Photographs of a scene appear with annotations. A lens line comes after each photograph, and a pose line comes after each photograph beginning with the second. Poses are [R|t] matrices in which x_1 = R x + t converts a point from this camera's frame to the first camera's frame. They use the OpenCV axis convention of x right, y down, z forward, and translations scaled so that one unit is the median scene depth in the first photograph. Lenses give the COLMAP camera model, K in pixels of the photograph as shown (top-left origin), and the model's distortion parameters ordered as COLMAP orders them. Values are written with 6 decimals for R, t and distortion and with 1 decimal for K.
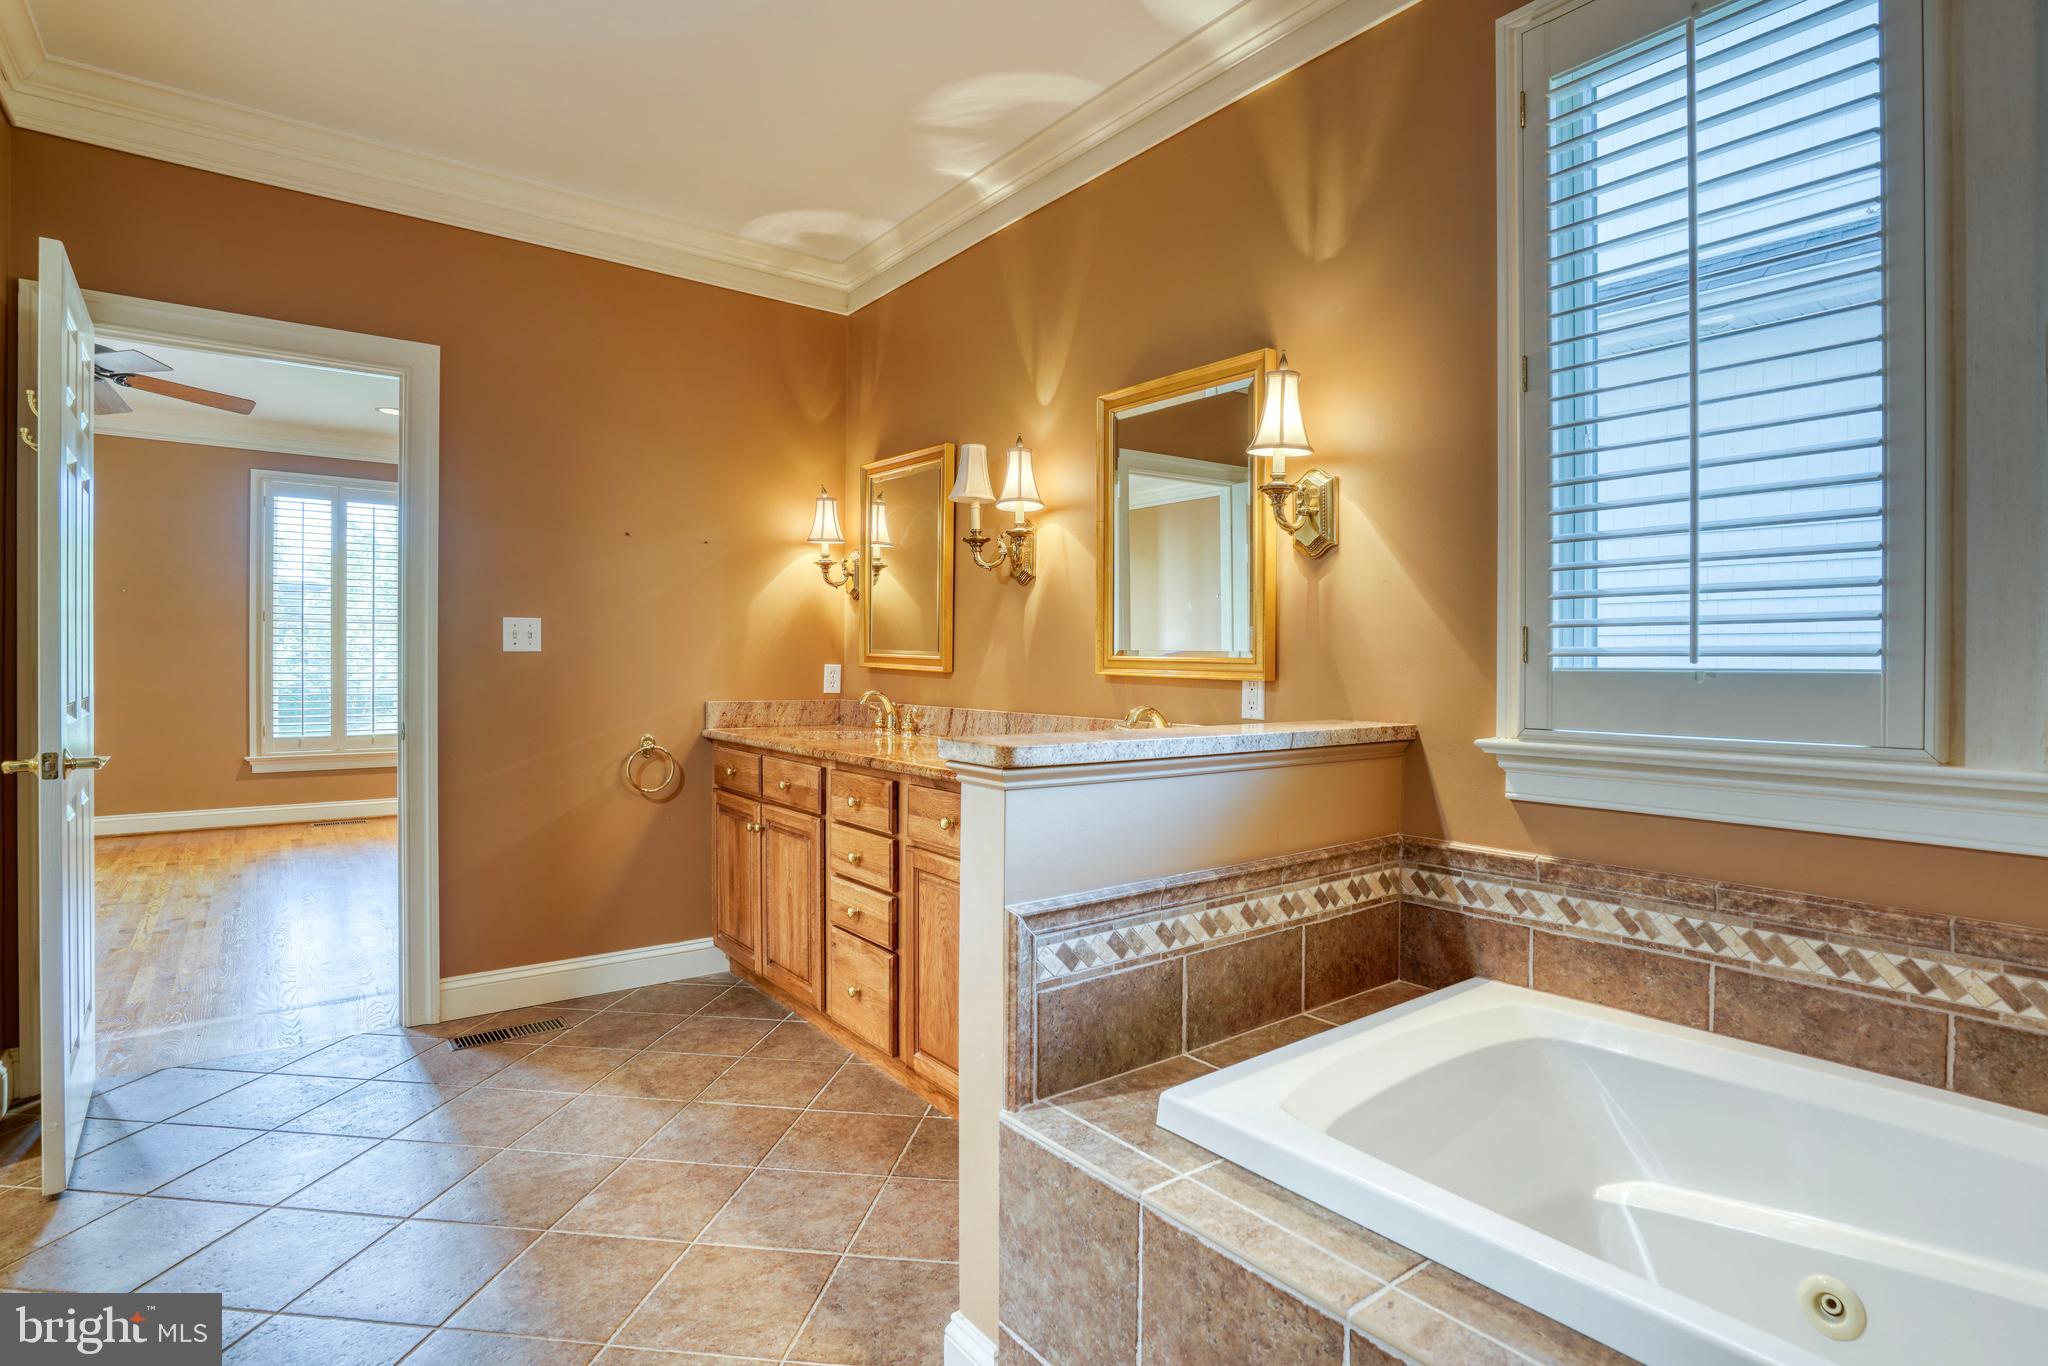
lens RADIAL K [[974.2, 0, 1113.8], [0, 974.2, 656.3], [0, 0, 1]] dist [-0.063241, 0.025257]
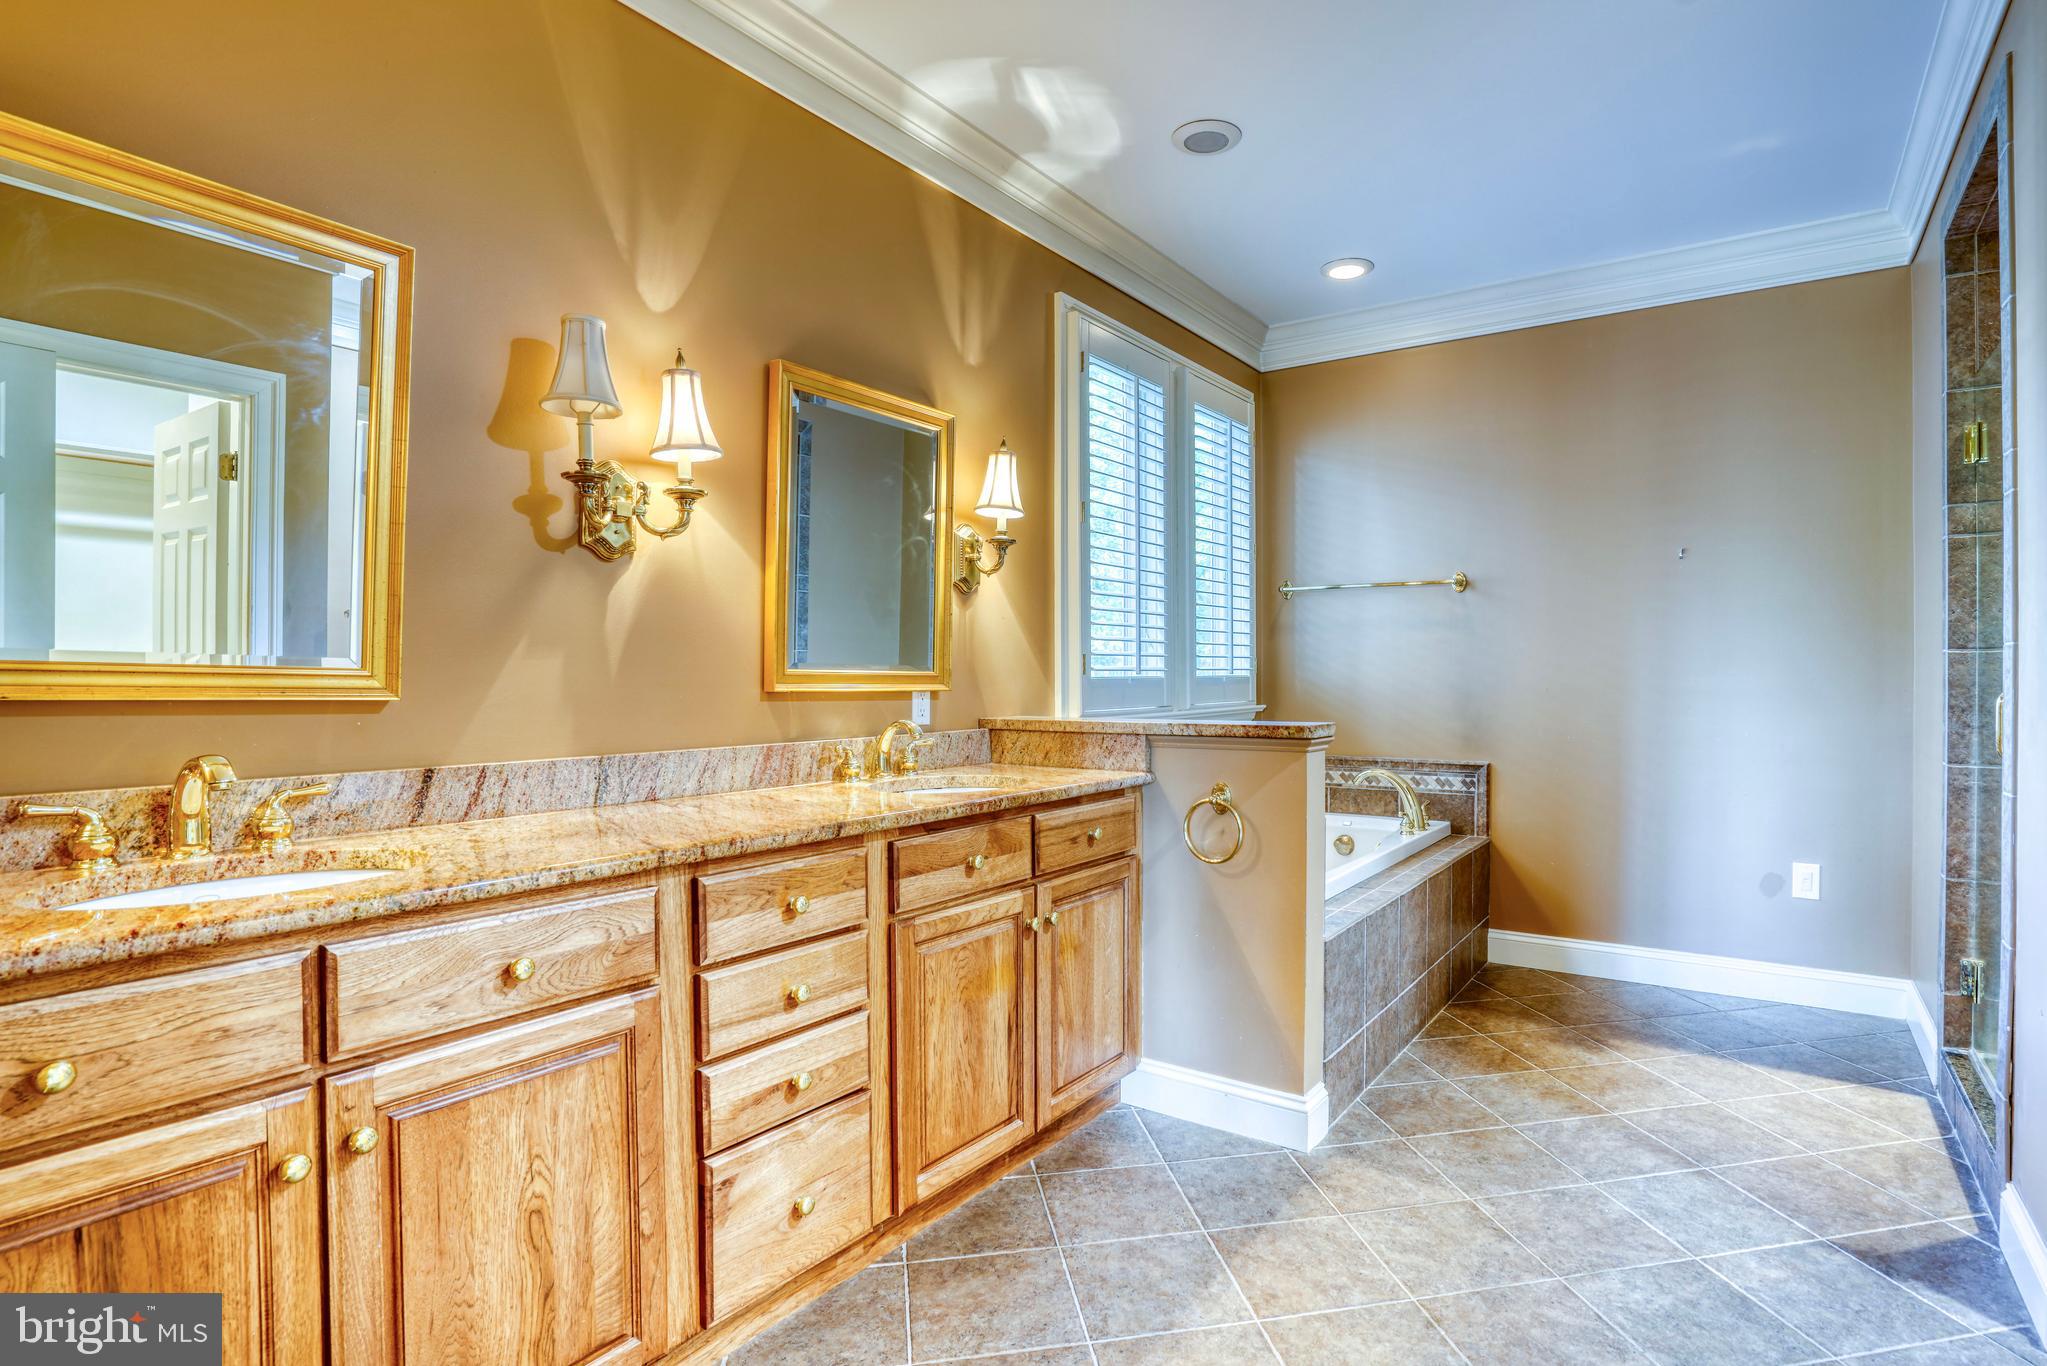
lens RADIAL K [[964.9, 0, 1040.9], [0, 964.9, 672.7], [0, 0, 1]] dist [-0.058041, 0.024304]
pose [[-0.187658, -0.005554, 0.982219, -0.942916], [-0.007186, 0.999965, 0.004281, -0.002736], [-0.982208, -0.006255, -0.187691, 1.009943]]
